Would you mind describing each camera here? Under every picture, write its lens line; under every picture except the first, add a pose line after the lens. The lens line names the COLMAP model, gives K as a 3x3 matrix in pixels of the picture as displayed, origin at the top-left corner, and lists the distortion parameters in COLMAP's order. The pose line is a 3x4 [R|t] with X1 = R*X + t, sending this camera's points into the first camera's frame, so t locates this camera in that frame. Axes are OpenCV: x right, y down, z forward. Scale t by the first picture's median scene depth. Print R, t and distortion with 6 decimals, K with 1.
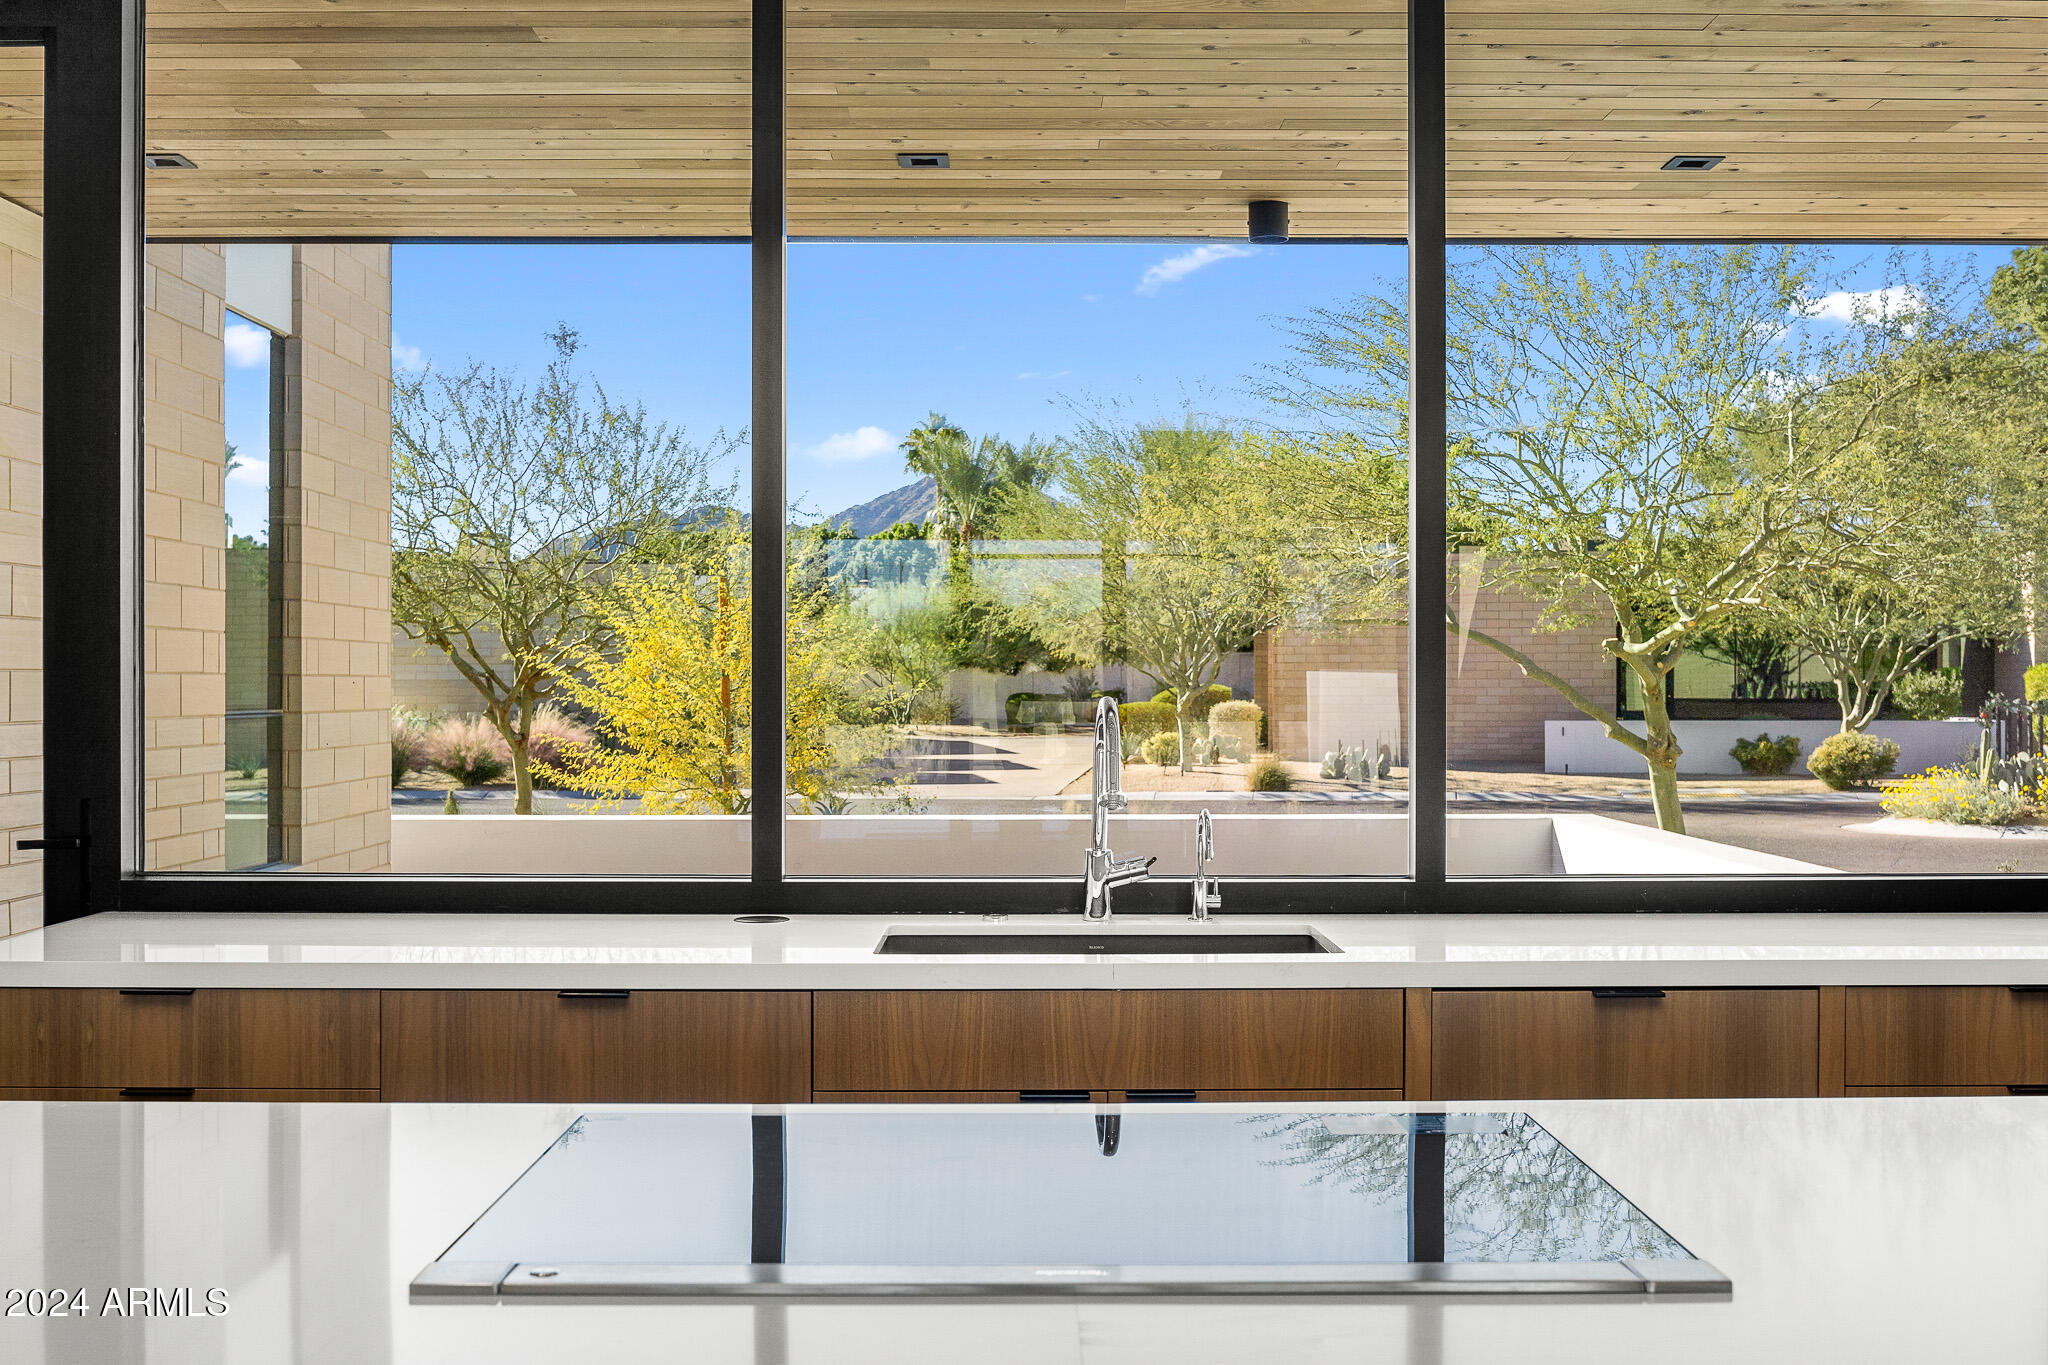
lens RADIAL K [[2131.4, 0, 1034.8], [0, 2131.4, 728.9], [0, 0, 1]] dist [0.047041, 0.011906]
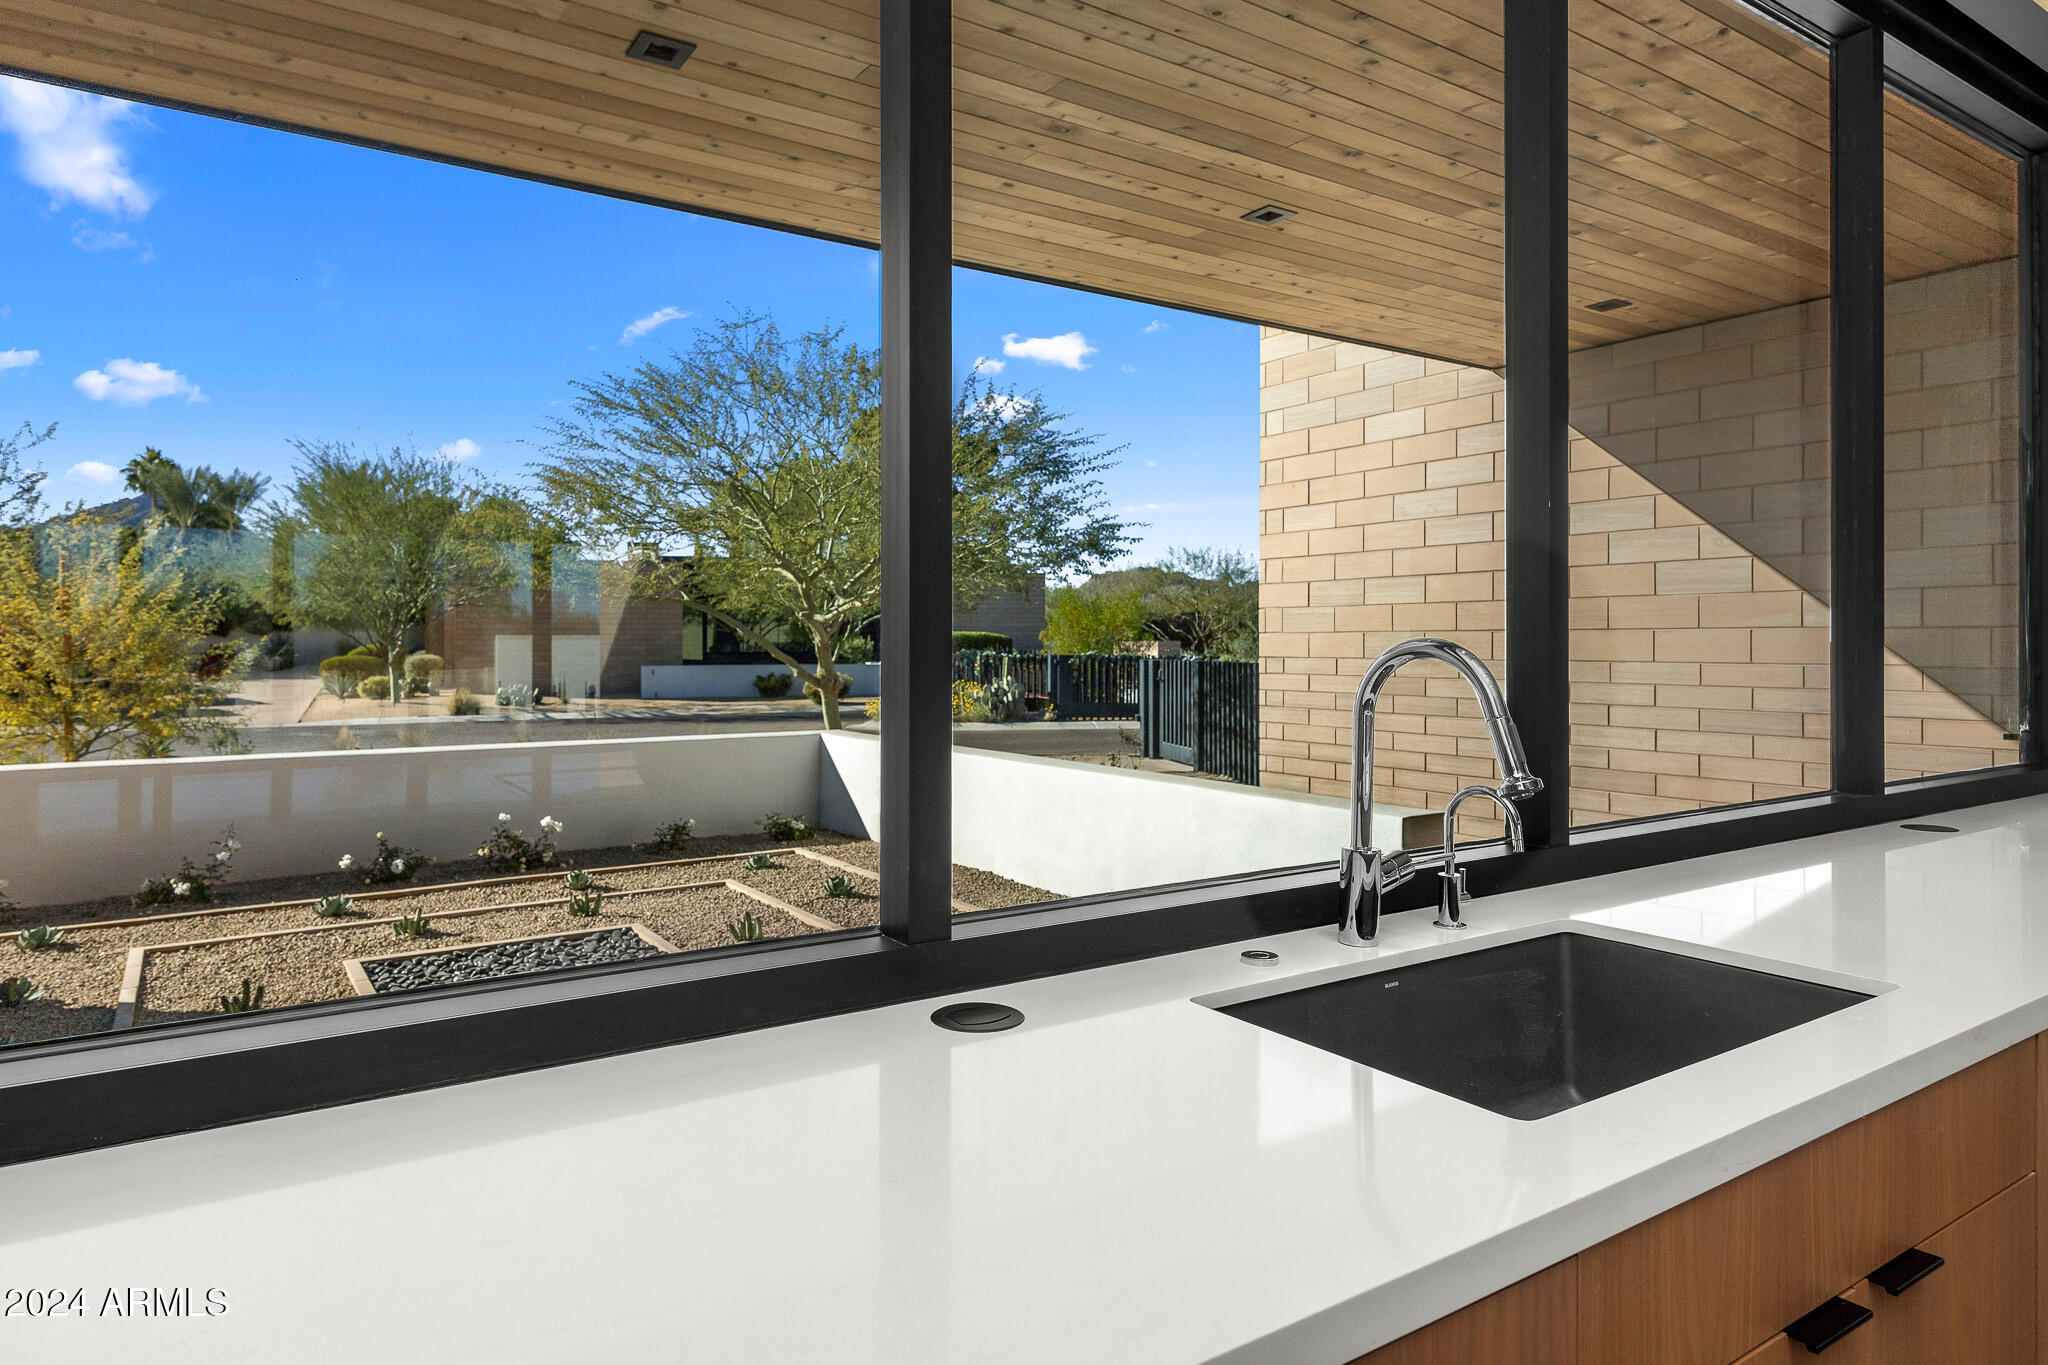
lens RADIAL K [[1227.5, 0, 1024.0], [0, 1227.5, 682.5], [0, 0, 1]] dist [-0.004019, -0.000471]
pose [[0.837922, -0.014154, 0.545607, -0.053596], [0.008815, 0.999884, 0.012401, -0.000656], [-0.545719, -0.005582, 0.837949, 0.125846]]
